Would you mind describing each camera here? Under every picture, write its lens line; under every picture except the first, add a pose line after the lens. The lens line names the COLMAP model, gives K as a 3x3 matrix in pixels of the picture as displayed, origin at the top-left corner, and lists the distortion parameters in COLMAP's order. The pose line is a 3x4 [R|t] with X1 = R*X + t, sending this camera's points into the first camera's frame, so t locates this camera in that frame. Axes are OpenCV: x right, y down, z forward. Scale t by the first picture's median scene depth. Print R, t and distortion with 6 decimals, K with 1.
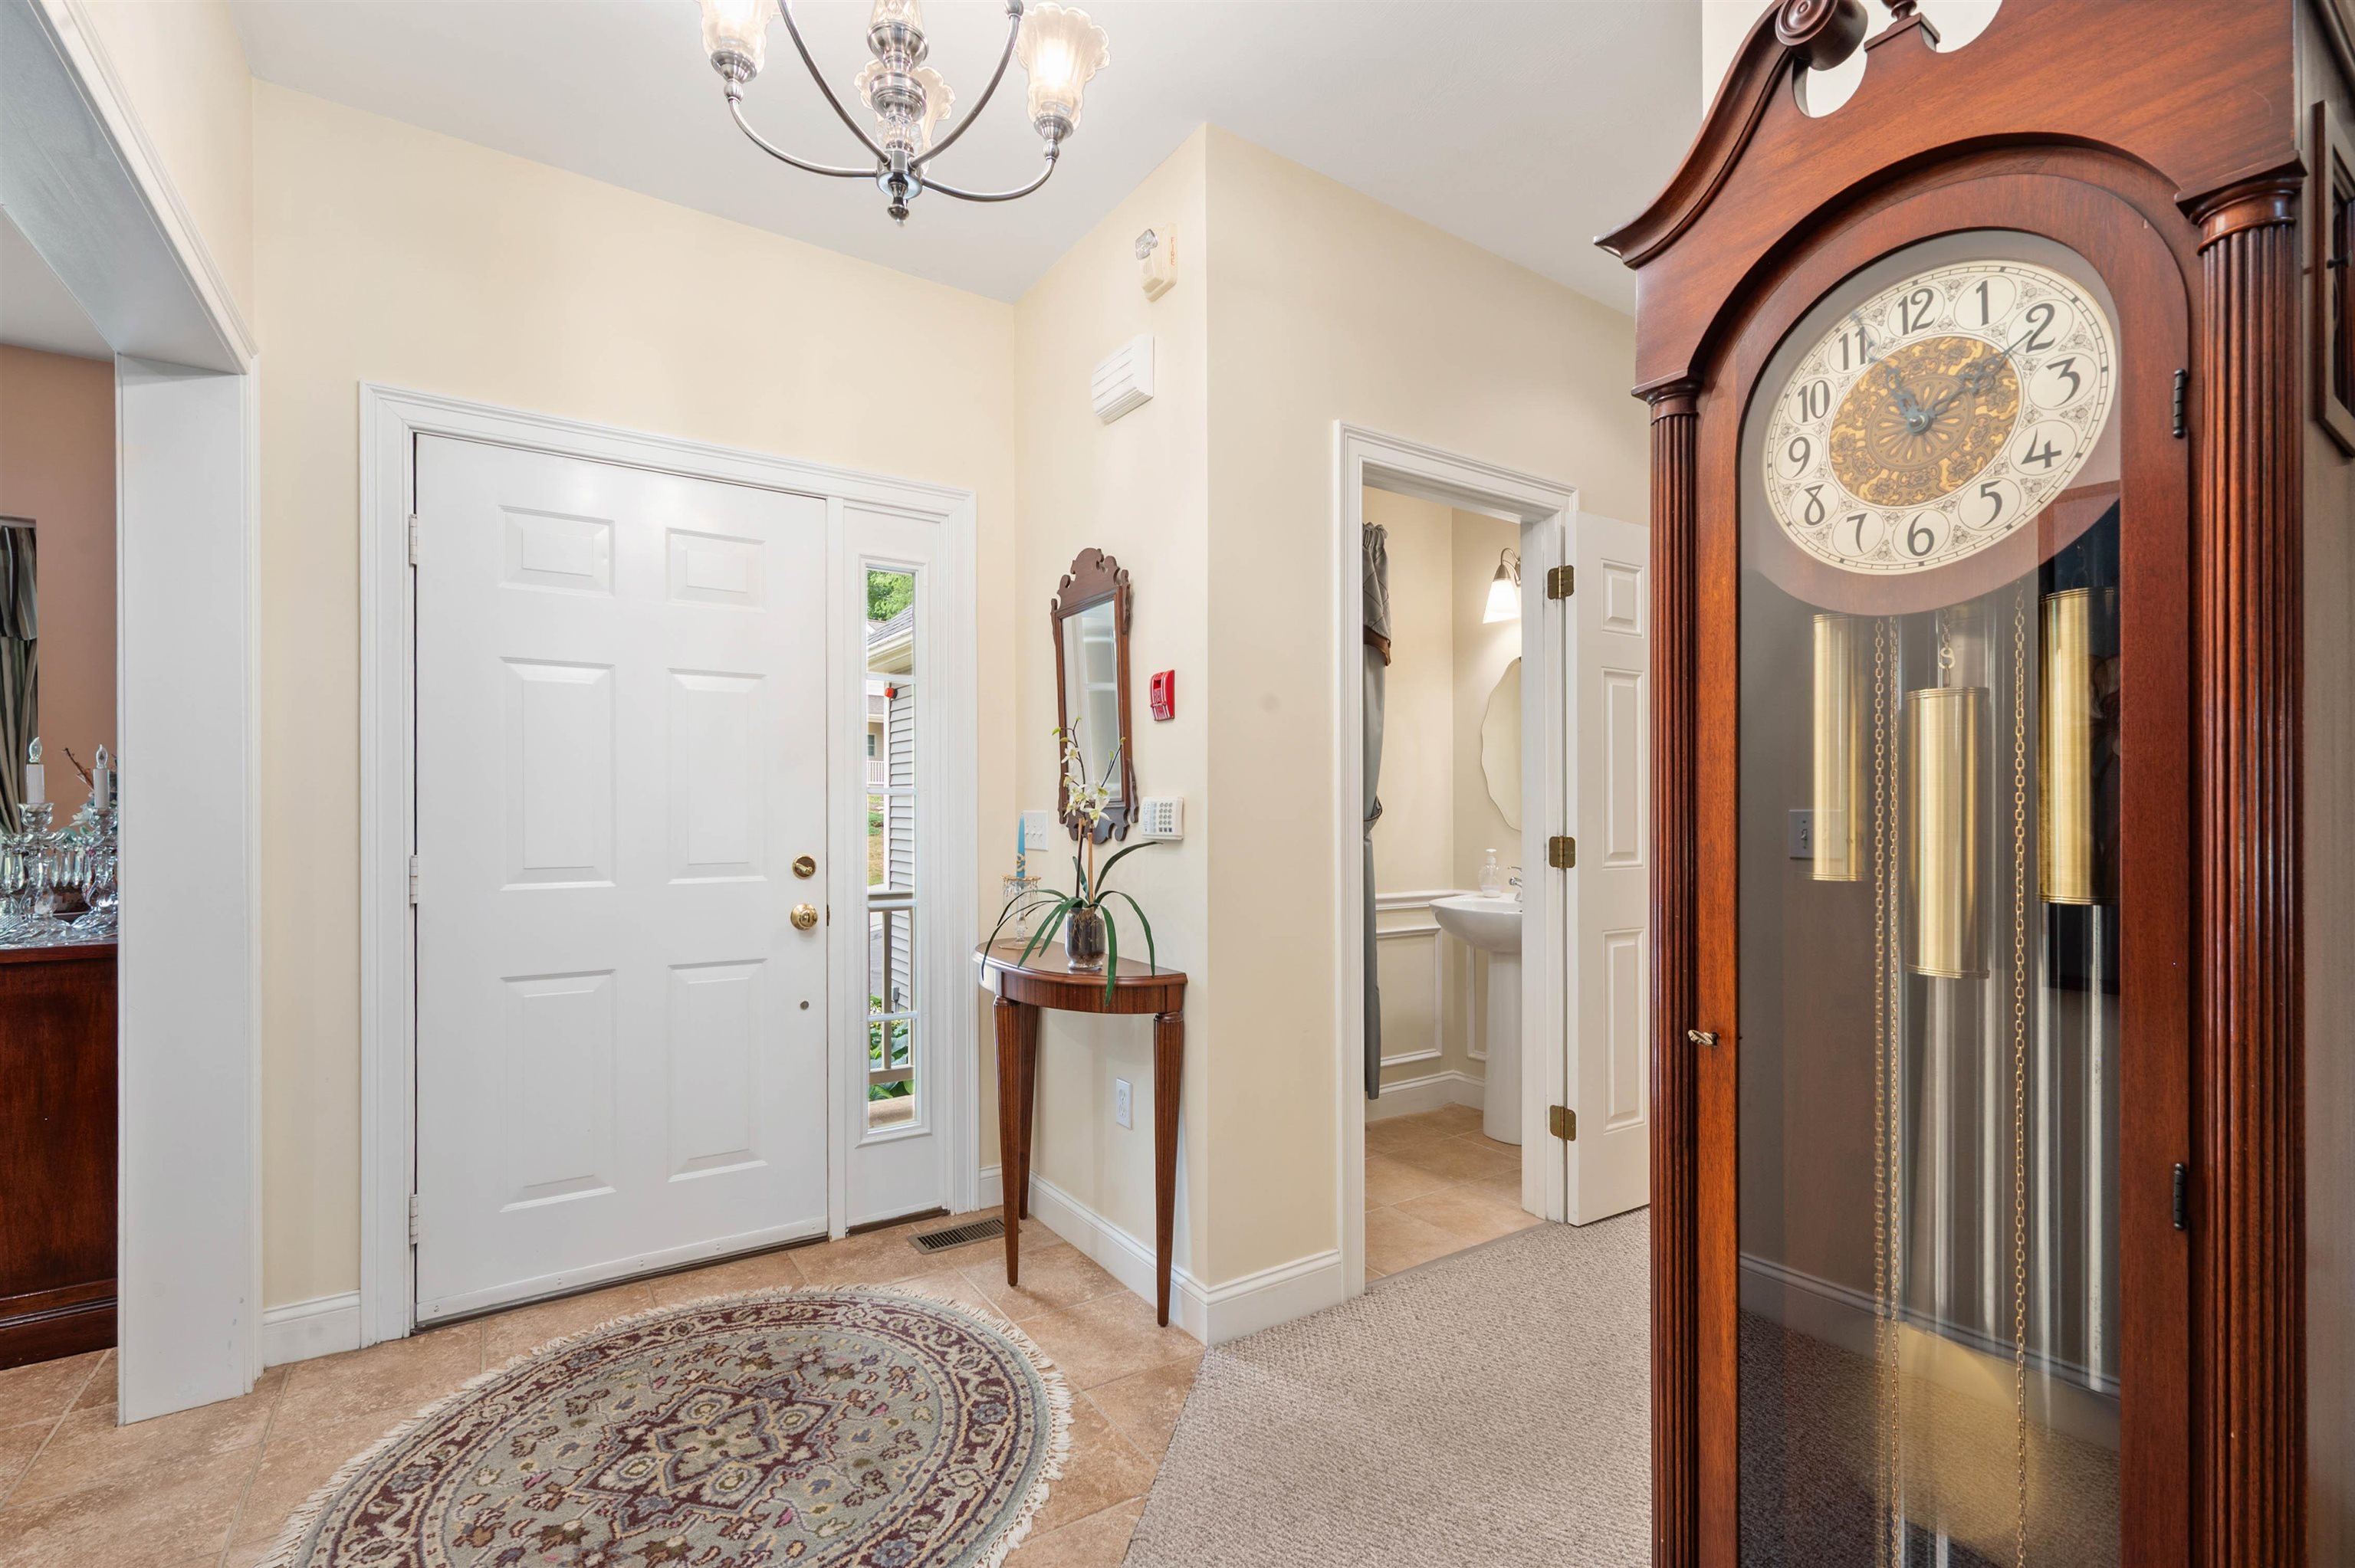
lens RADIAL K [[1024.8, 0, 1170.2], [0, 1024.8, 798.6], [0, 0, 1]] dist [0.001443, -0.000484]
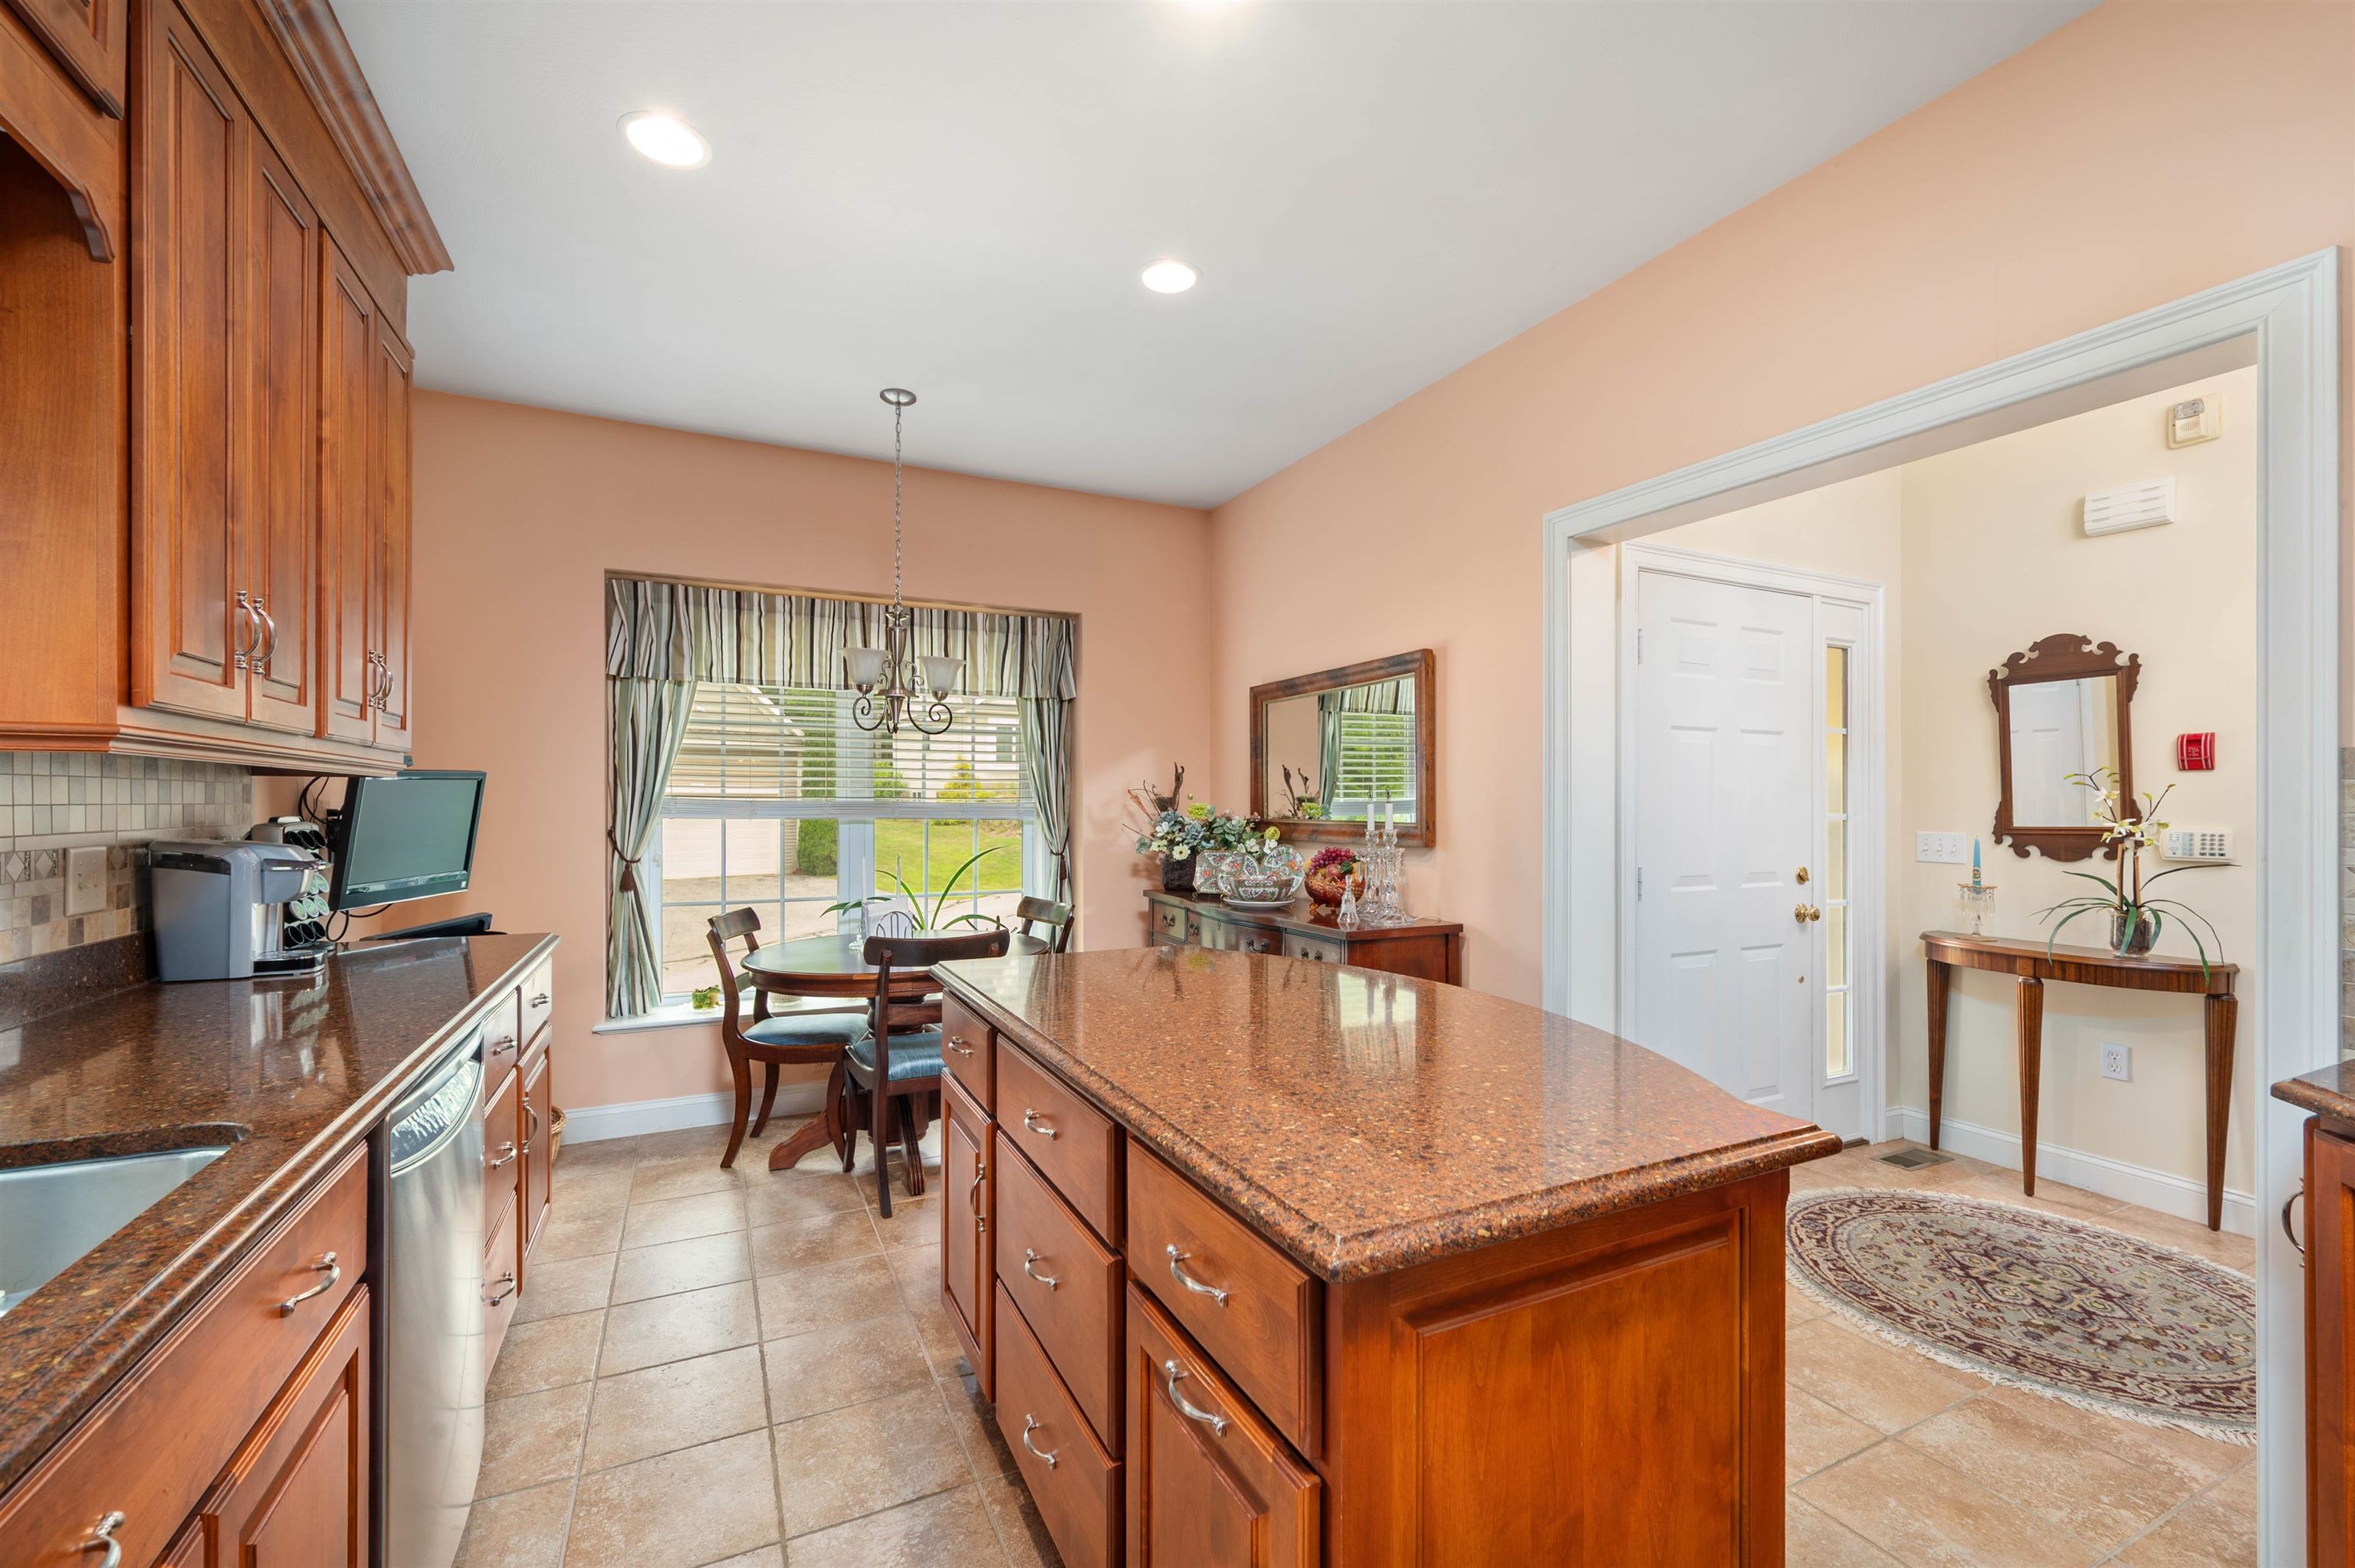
lens RADIAL K [[964.1, 0, 1175.1], [0, 964.1, 788.6], [0, 0, 1]] dist [-0.001531, -0.000469]
pose [[0.991211, 0.002897, -0.132256, -1.107781], [-0.002317, 0.999987, 0.004542, -0.054691], [0.132268, -0.004196, 0.991205, -0.381561]]
